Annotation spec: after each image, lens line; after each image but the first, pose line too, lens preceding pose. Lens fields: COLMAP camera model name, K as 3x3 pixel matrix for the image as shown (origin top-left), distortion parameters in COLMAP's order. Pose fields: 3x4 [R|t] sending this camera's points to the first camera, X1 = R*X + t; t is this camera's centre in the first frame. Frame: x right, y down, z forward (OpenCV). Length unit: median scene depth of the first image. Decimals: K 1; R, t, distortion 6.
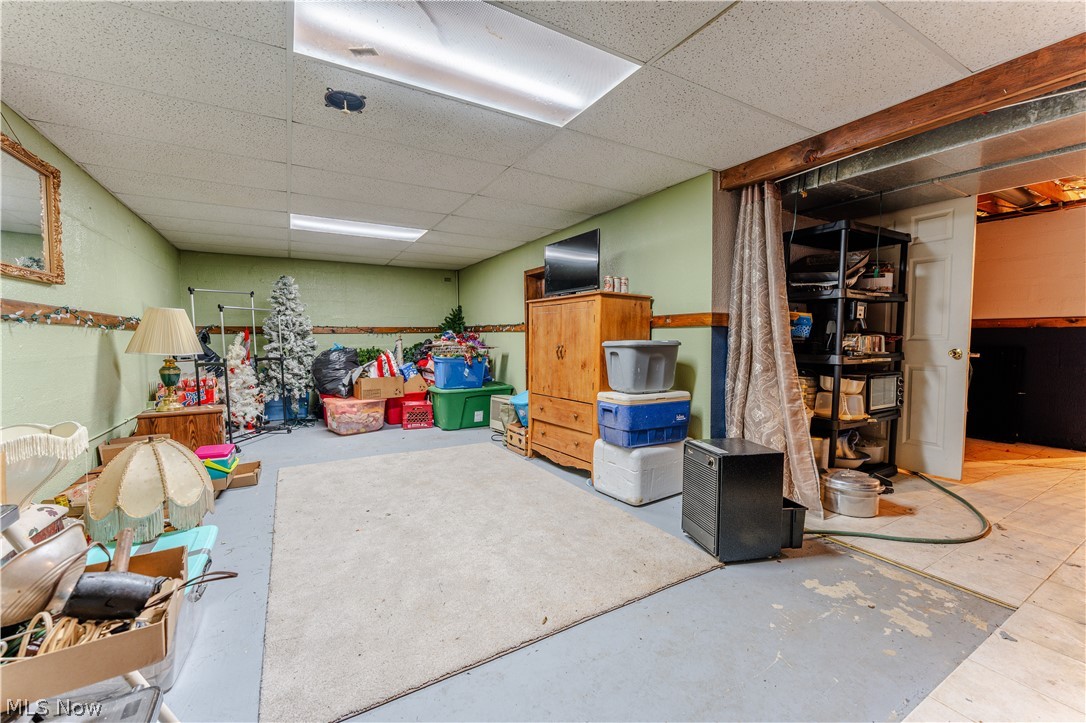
lens RADIAL K [[437.3, 0, 541.0], [0, 437.3, 365.0], [0, 0, 1]] dist [0.001825, -0.000143]
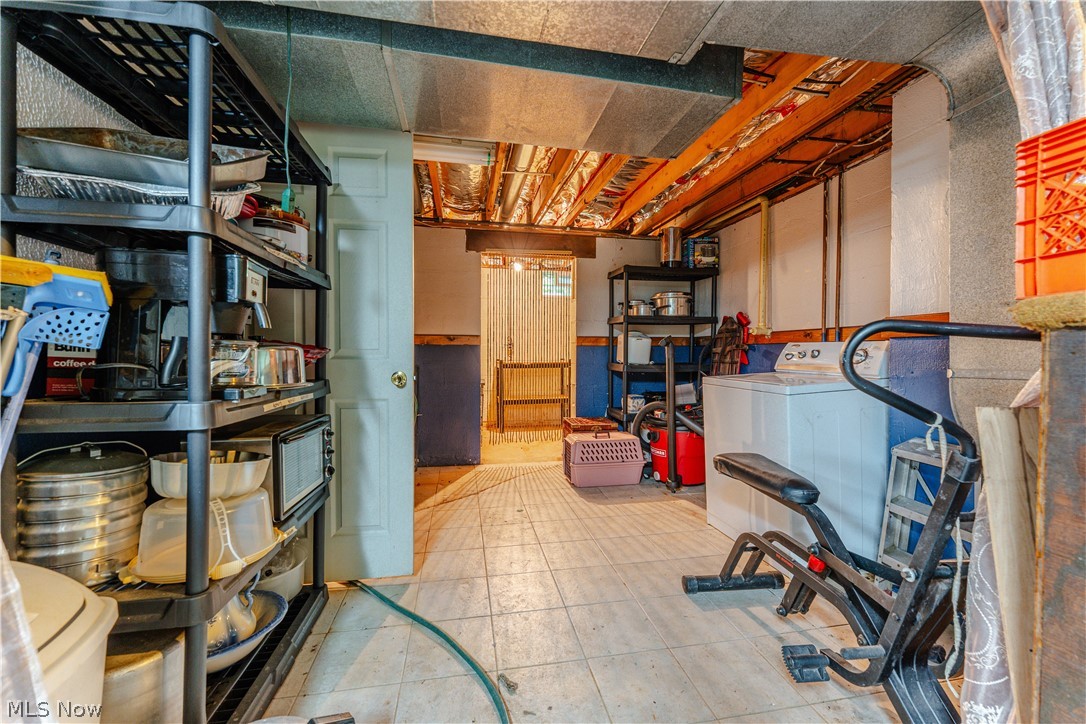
lens RADIAL K [[437.3, 0, 543.4], [0, 437.3, 361.1], [0, 0, 1]] dist [0.001825, -0.000143]
pose [[0.334097, -0.007311, 0.942510, 0.420587], [0.054932, 0.998421, -0.011727, -0.033277], [-0.940937, 0.055692, 0.333971, 0.592339]]
